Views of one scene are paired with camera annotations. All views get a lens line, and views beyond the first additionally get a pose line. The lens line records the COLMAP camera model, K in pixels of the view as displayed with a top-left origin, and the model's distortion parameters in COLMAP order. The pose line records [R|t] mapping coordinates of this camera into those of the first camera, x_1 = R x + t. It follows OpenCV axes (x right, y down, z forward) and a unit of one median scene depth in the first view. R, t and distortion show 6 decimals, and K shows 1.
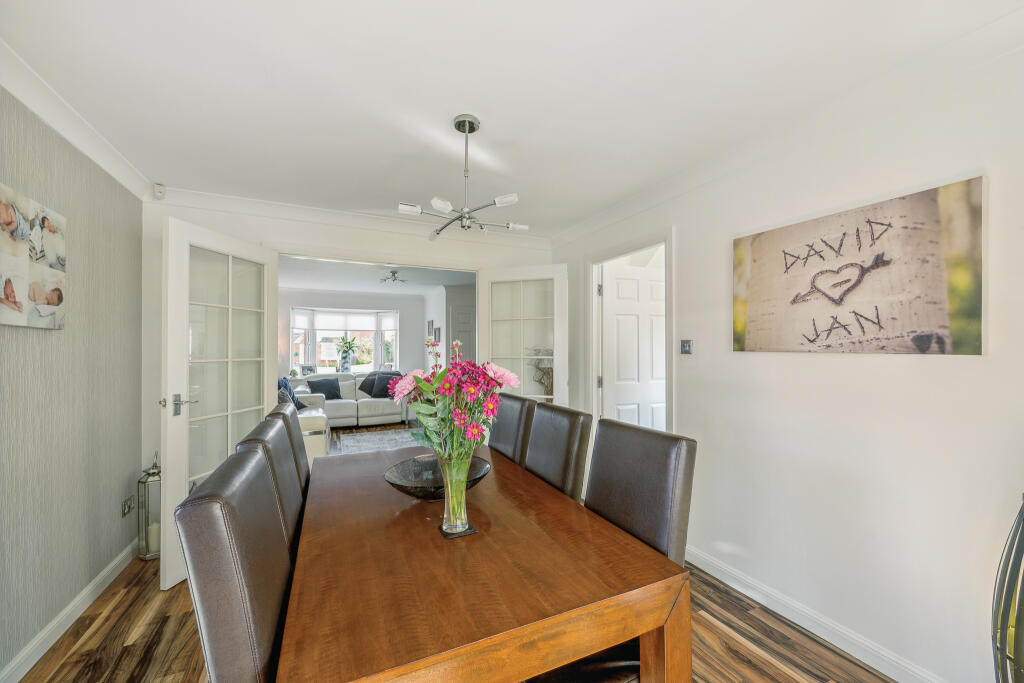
lens RADIAL K [[404.2, 0, 512.1], [0, 404.2, 348.0], [0, 0, 1]] dist [-0.000929, -0.000076]
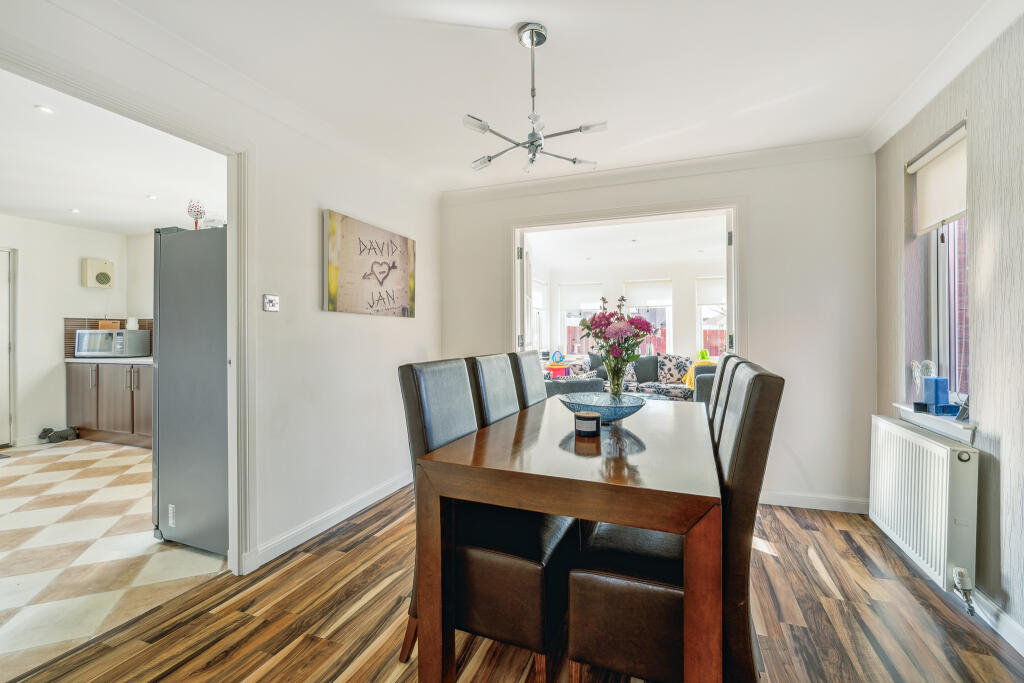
lens RADIAL K [[444.4, 0, 514.8], [0, 444.4, 336.9], [0, 0, 1]] dist [-0.000331, 0.000003]
pose [[-0.703109, -0.001593, 0.711080, -0.825309], [0.002537, 0.999986, 0.004749, 0.091214], [-0.711077, 0.005144, -0.703095, 1.861144]]
